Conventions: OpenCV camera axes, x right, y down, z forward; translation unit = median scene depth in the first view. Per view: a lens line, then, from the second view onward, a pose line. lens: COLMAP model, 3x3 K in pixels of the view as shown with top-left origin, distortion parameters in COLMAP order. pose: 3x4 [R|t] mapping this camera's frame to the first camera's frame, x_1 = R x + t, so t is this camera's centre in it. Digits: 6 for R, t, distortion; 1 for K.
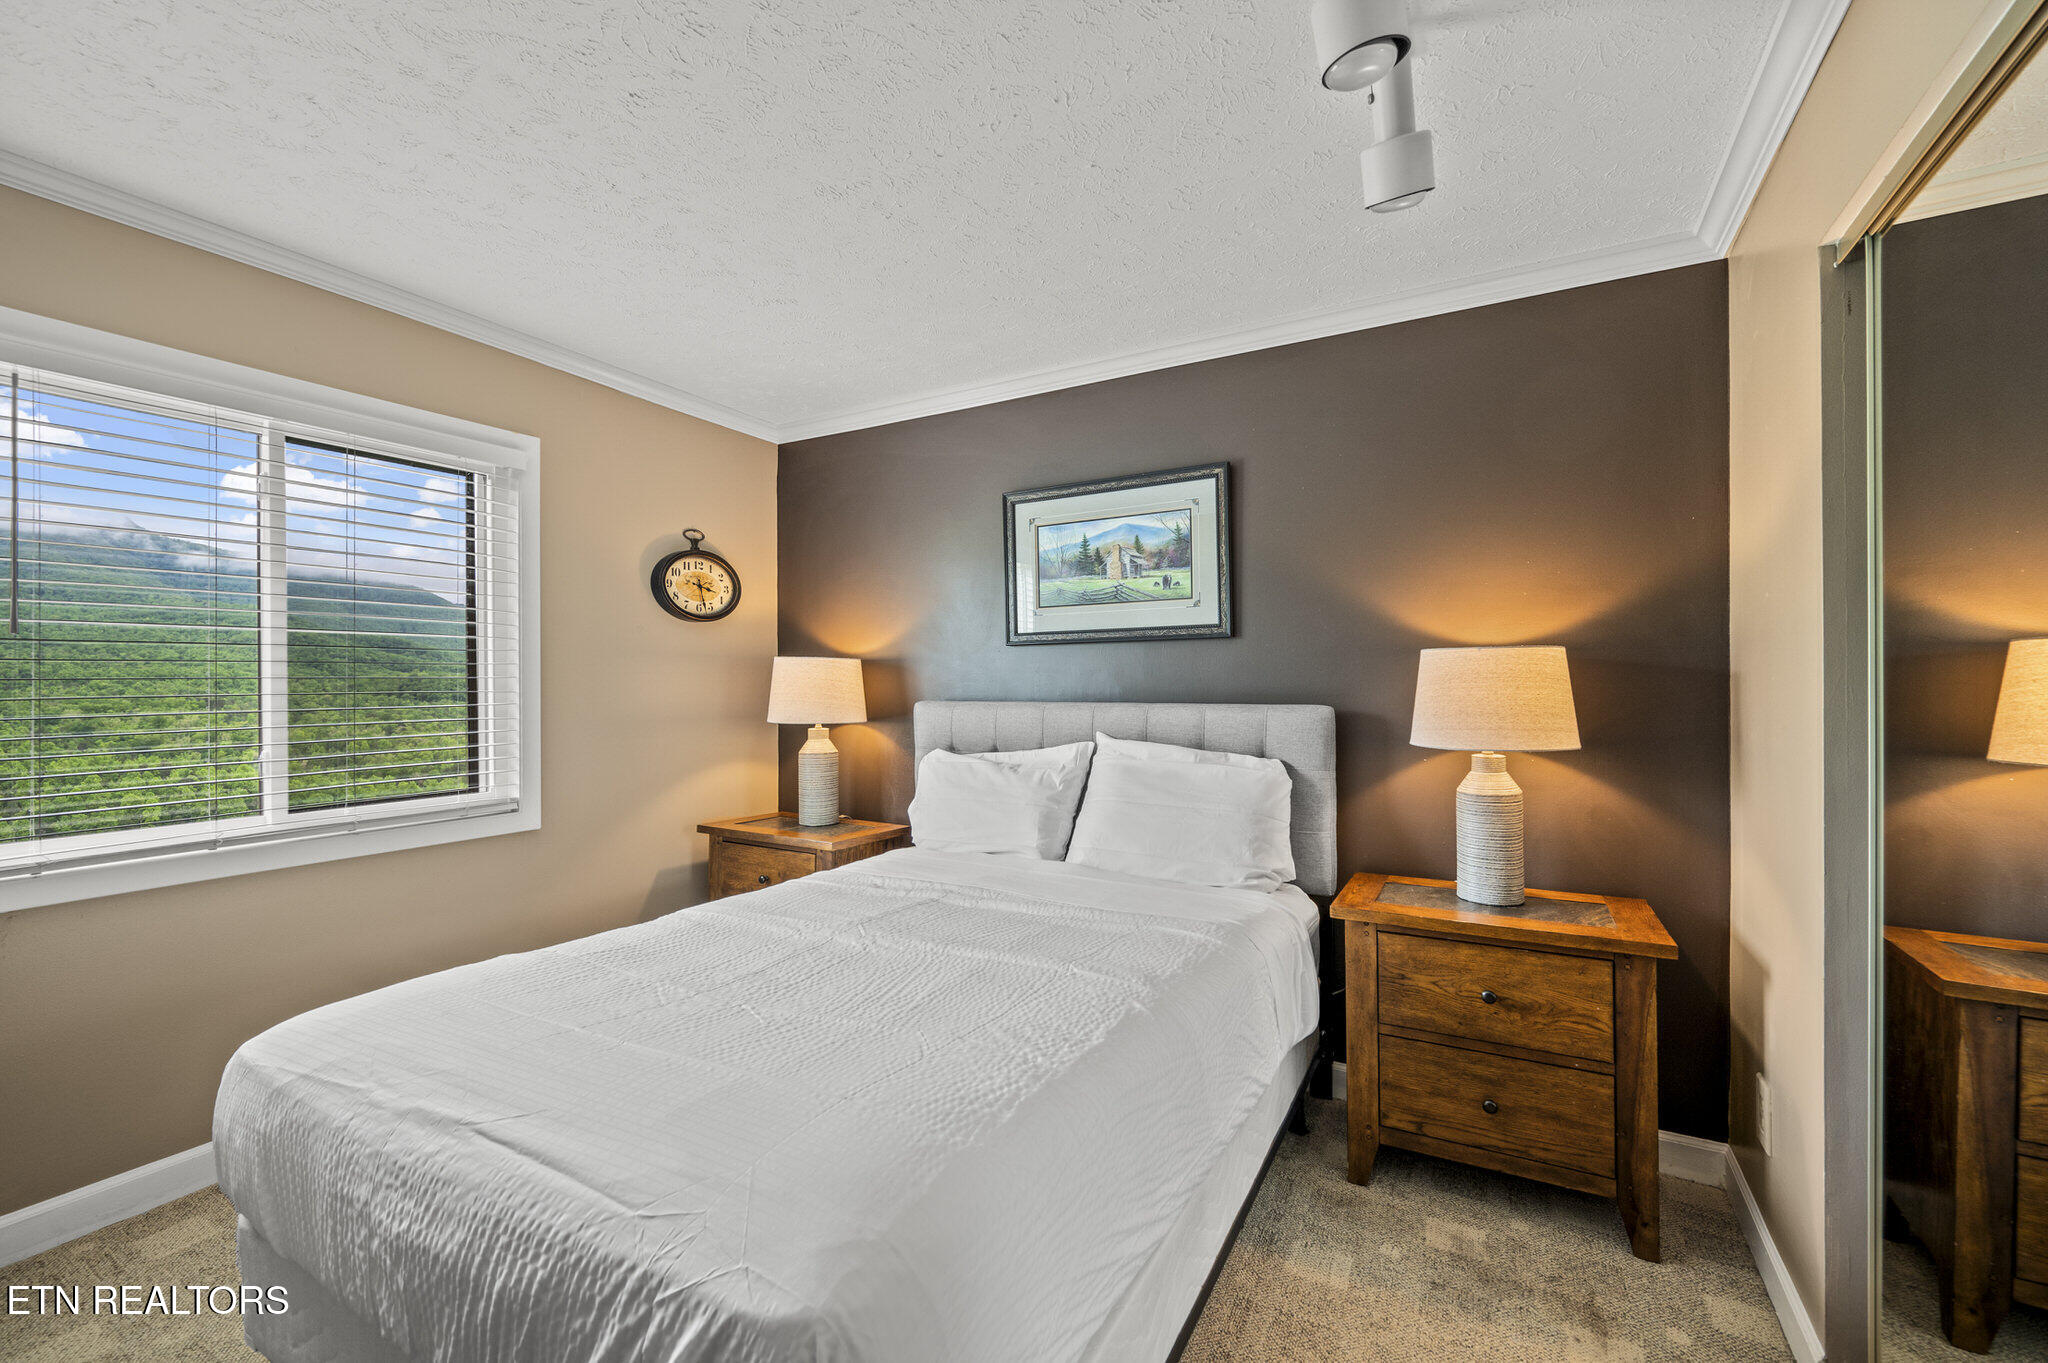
lens RADIAL K [[830.7, 0, 1073.6], [0, 830.7, 659.9], [0, 0, 1]] dist [0.002198, 0.001234]
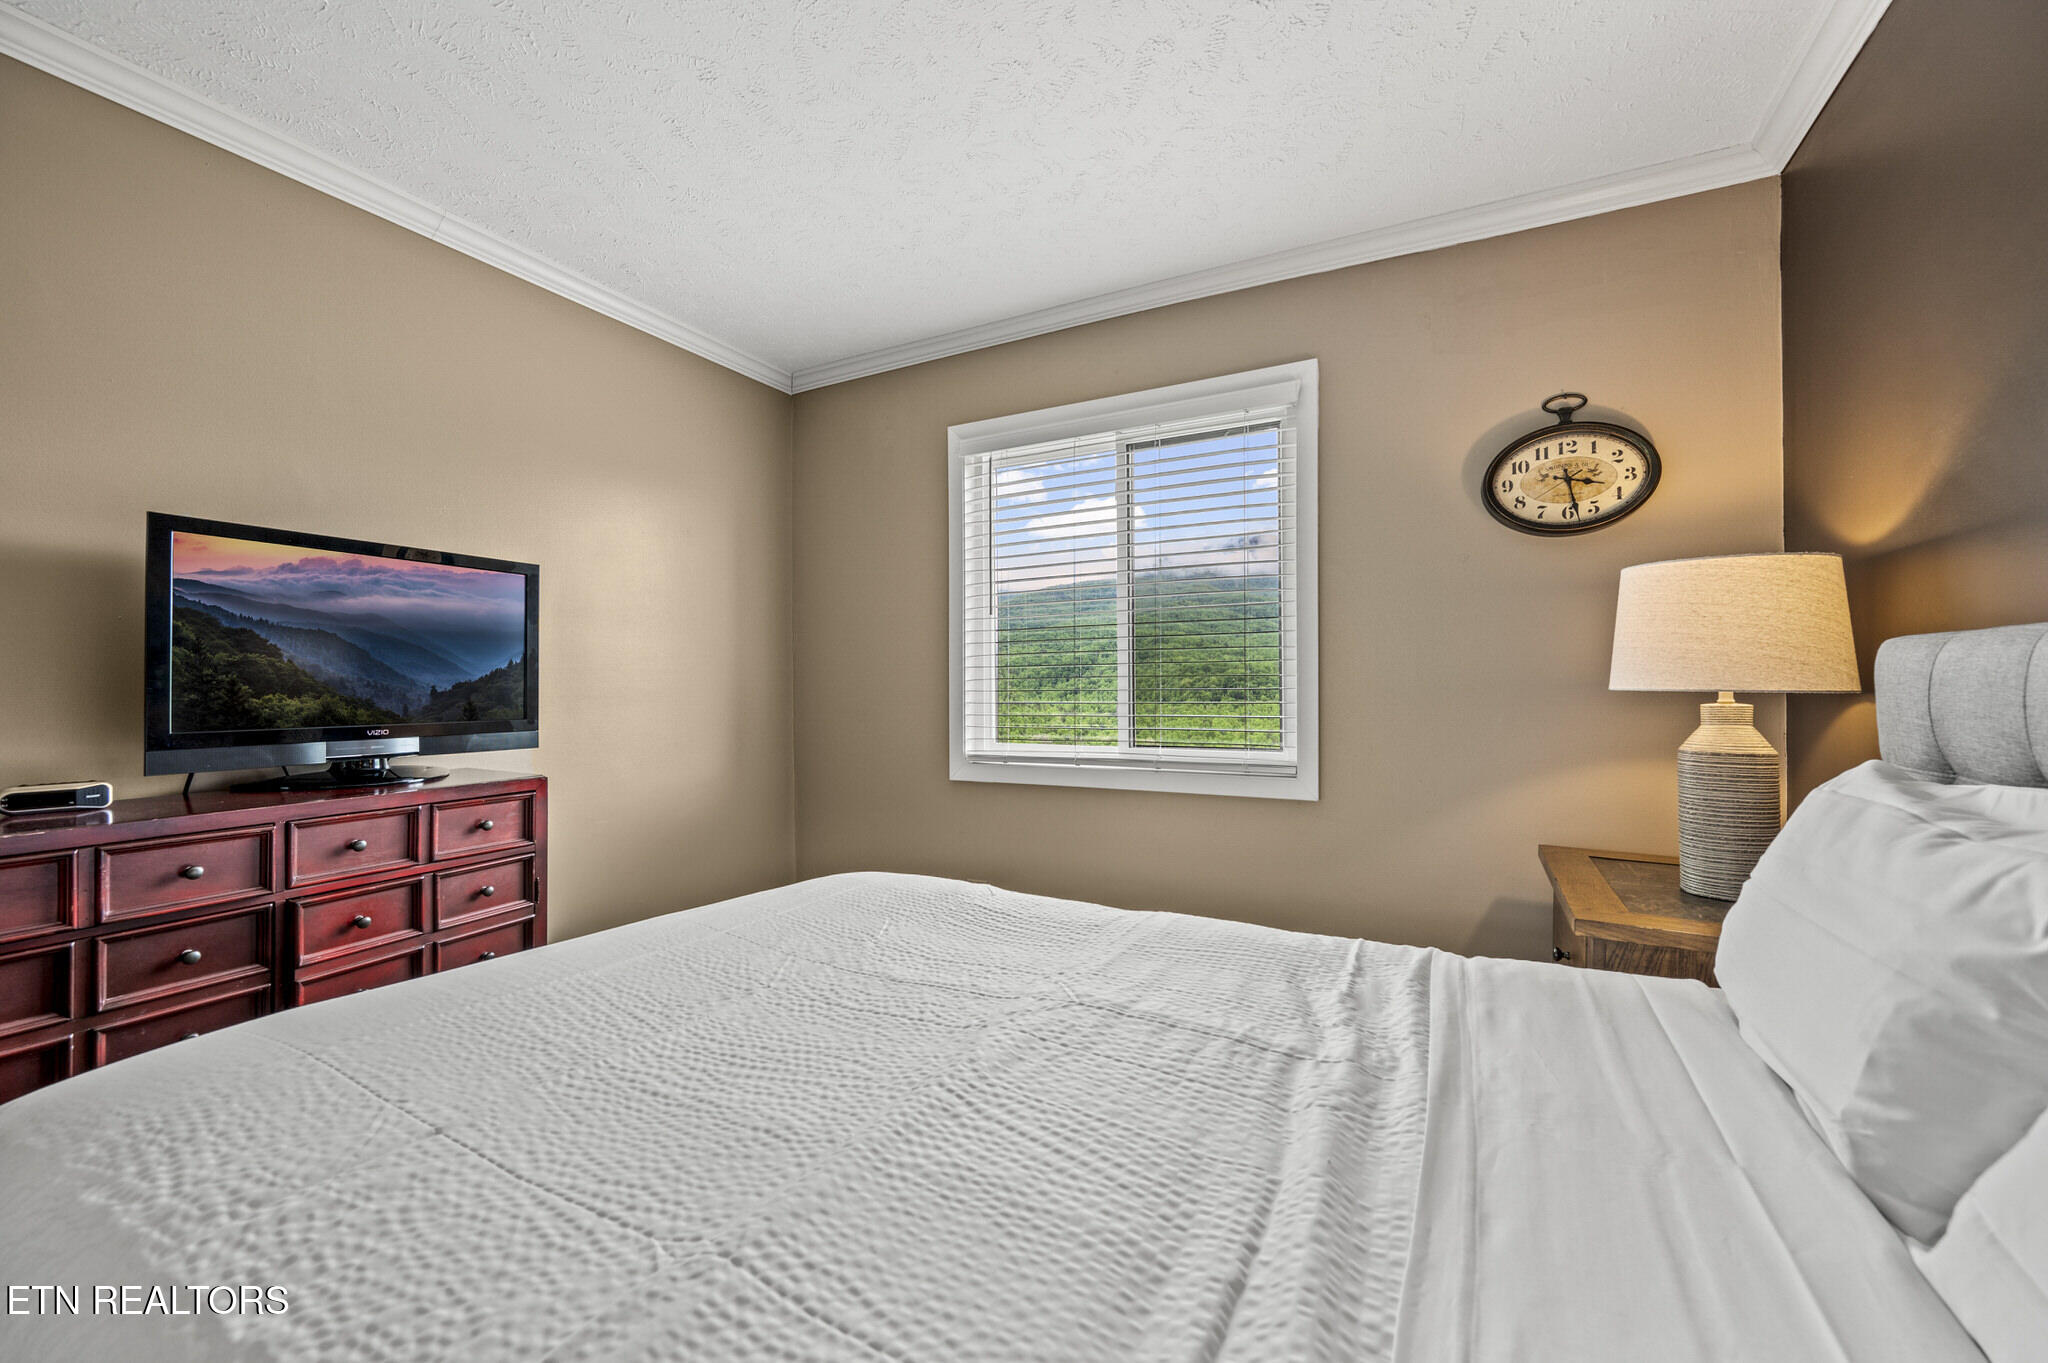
lens RADIAL K [[830.7, 0, 1042.2], [0, 830.7, 677.6], [0, 0, 1]] dist [0.002198, 0.001234]
pose [[0.013025, -0.004073, -0.999907, 0.193557], [0.029580, 0.999556, -0.003686, 0.056887], [0.999478, -0.029529, 0.013140, 0.590356]]
